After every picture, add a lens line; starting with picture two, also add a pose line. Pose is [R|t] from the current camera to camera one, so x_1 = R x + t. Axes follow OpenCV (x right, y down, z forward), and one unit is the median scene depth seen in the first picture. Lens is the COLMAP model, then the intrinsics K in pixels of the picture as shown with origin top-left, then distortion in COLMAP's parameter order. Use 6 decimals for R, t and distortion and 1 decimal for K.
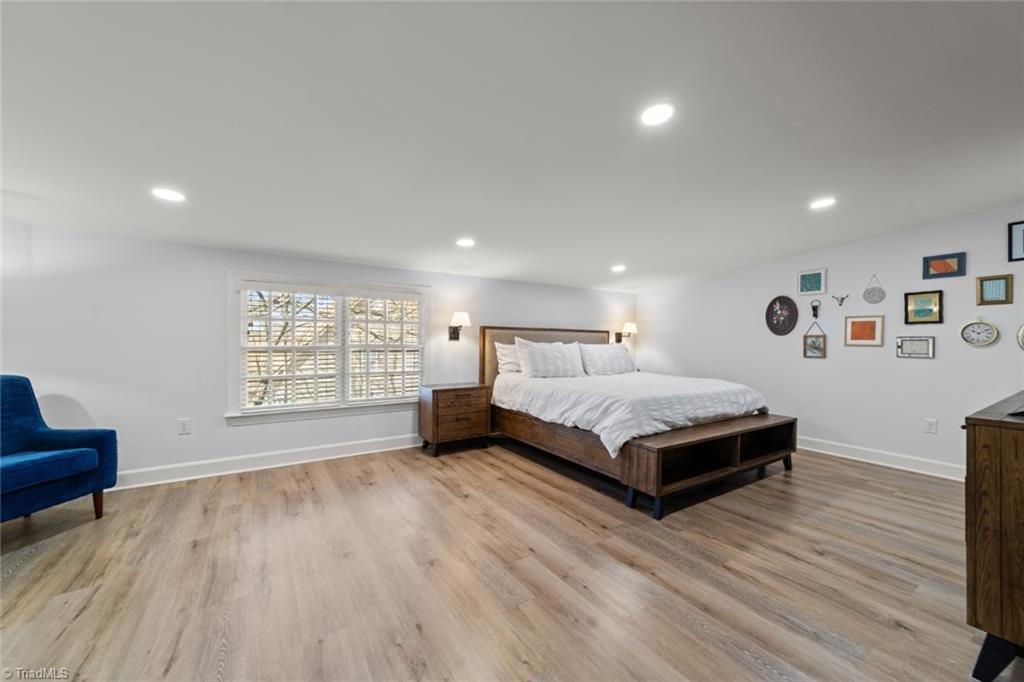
lens RADIAL K [[391.1, 0, 521.1], [0, 391.1, 336.1], [0, 0, 1]] dist [-0.001023, 0.002275]
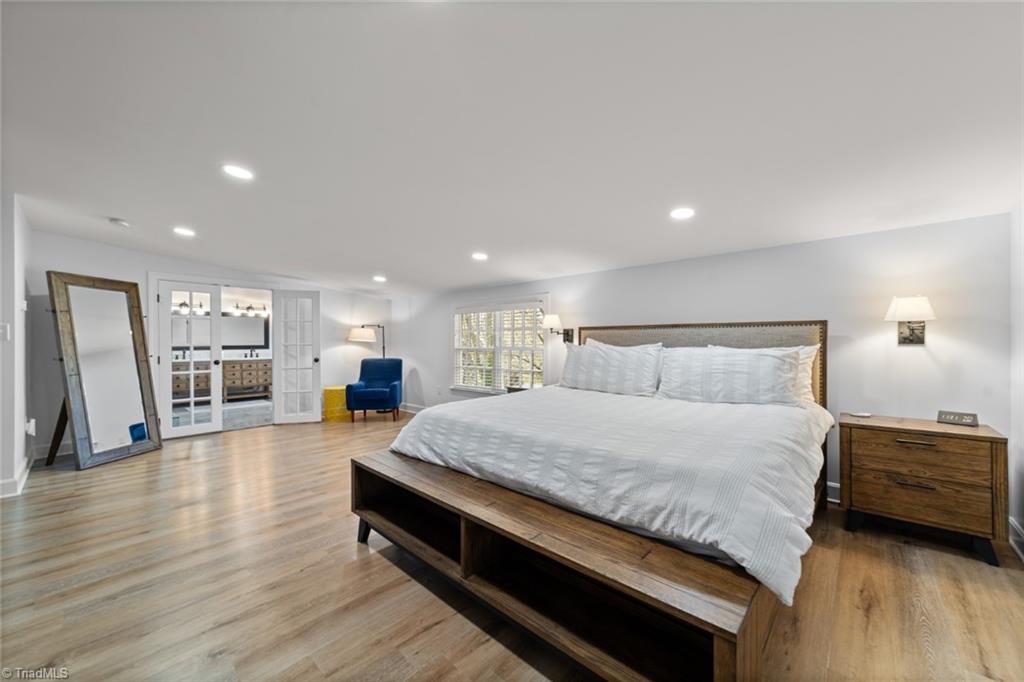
lens RADIAL K [[391.1, 0, 519.6], [0, 391.1, 344.2], [0, 0, 1]] dist [-0.001023, 0.002275]
pose [[0.240454, -0.007877, -0.970629, 1.012475], [0.011485, 0.999920, -0.005269, 0.022967], [0.970593, -0.009881, 0.240525, 0.885534]]
